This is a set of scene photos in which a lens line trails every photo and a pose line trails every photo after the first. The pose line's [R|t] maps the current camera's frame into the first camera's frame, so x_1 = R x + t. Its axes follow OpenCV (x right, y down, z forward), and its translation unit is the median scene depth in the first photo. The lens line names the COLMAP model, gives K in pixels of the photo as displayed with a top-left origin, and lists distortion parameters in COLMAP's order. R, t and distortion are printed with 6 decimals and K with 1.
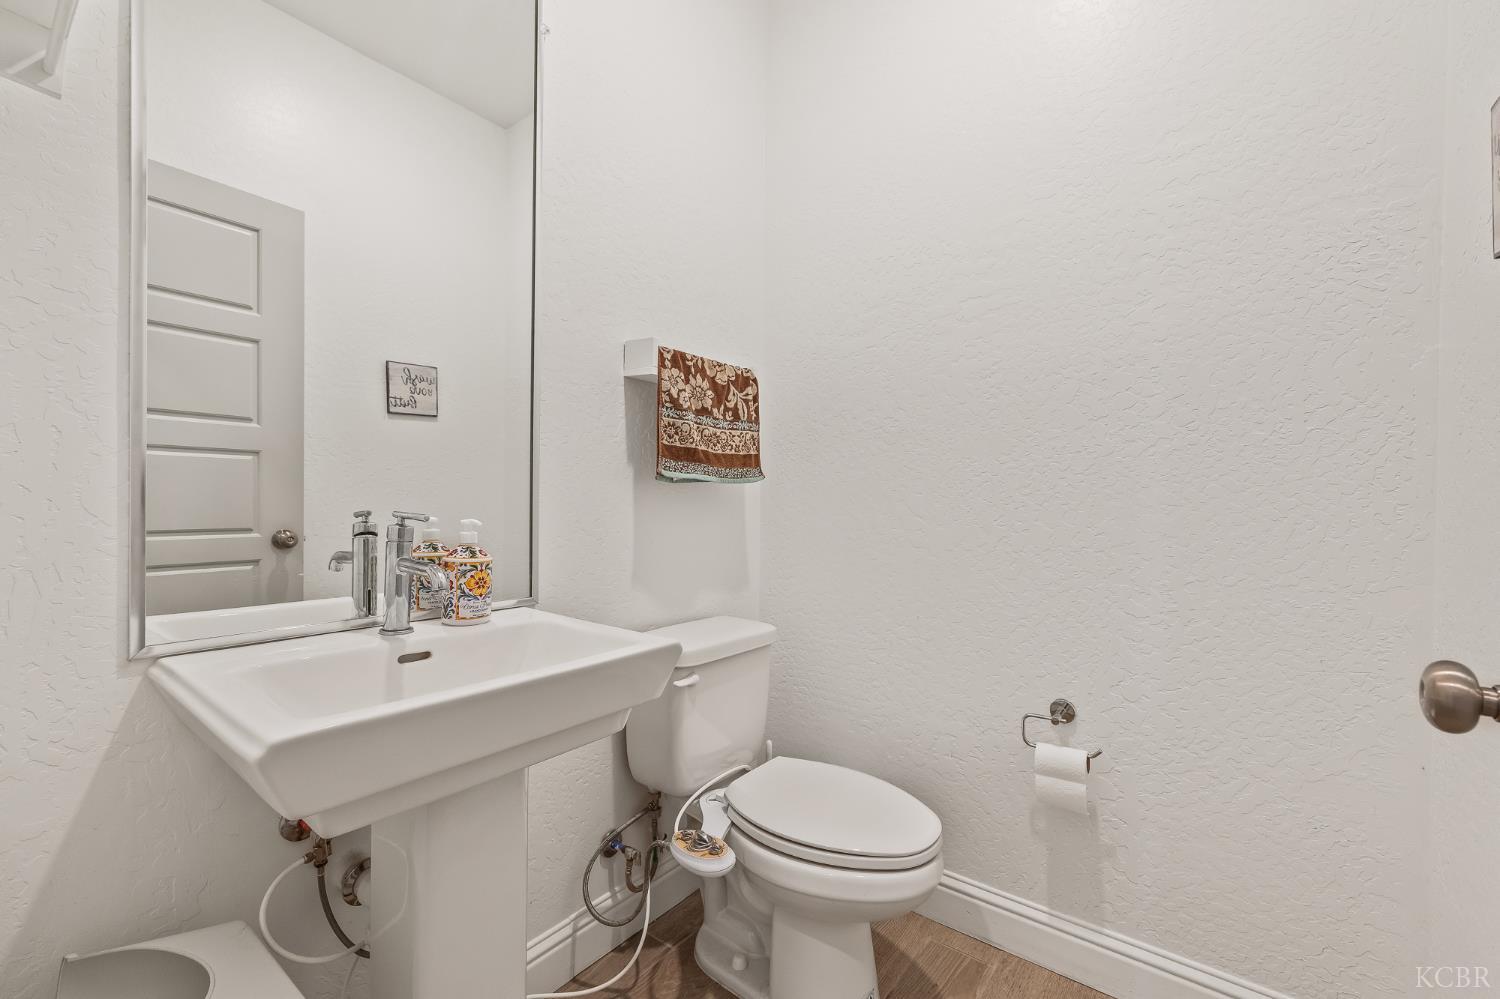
lens RADIAL K [[609.7, 0, 755.4], [0, 609.7, 506.5], [0, 0, 1]] dist [-0.001328, 0.000107]
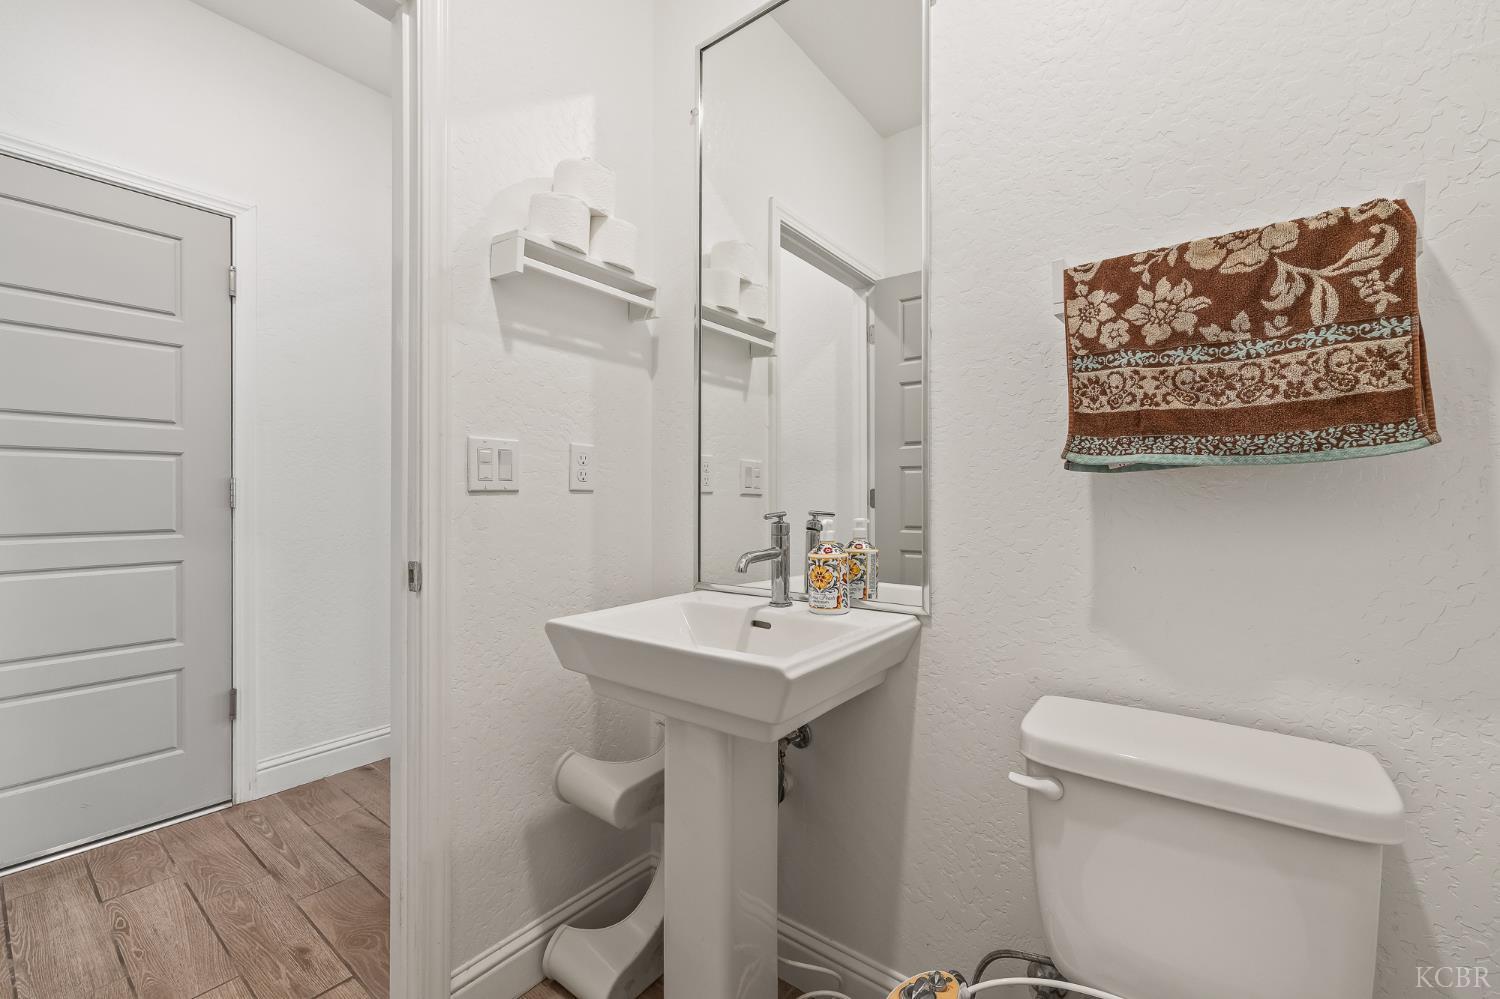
lens RADIAL K [[609.7, 0, 755.4], [0, 609.7, 506.5], [0, 0, 1]] dist [-0.001328, 0.000107]
pose [[0.015872, -0.010453, -0.999819, 0.464198], [-0.012240, 0.999868, -0.010647, 0.006712], [0.999799, 0.012407, 0.015742, 0.607301]]
